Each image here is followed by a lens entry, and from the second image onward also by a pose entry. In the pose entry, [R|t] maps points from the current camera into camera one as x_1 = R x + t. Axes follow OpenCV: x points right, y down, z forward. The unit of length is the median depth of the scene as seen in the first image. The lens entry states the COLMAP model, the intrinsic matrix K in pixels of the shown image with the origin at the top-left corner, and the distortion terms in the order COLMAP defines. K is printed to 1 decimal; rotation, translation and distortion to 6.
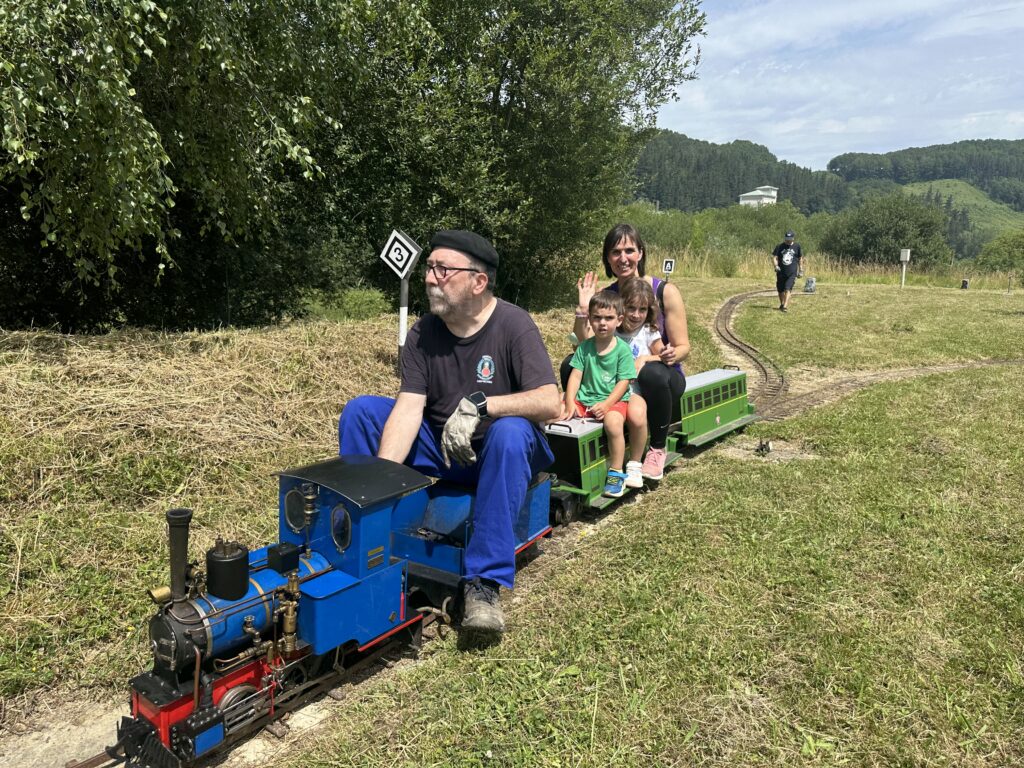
lens RADIAL K [[724.9, 0, 491.6], [0, 724.9, 397.4], [0, 0, 1]] dist [-0.008498, -0.008372]
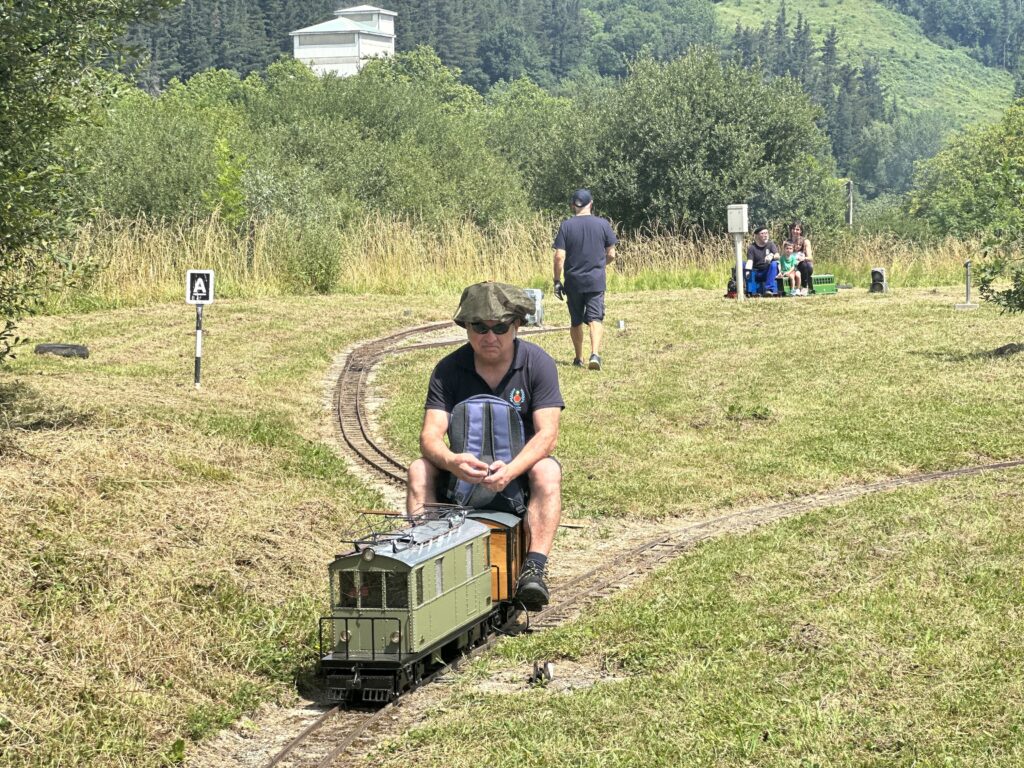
lens RADIAL K [[2339.0, 0, 512.0], [0, 2339.0, 384.0], [0, 0, 1]] dist [-0.045385, 4.151351]
pose [[0.914955, -0.062908, 0.398622, -0.174914], [0.109556, 0.989399, -0.095322, 0.009213], [-0.388400, 0.130887, 0.912148, -0.332731]]
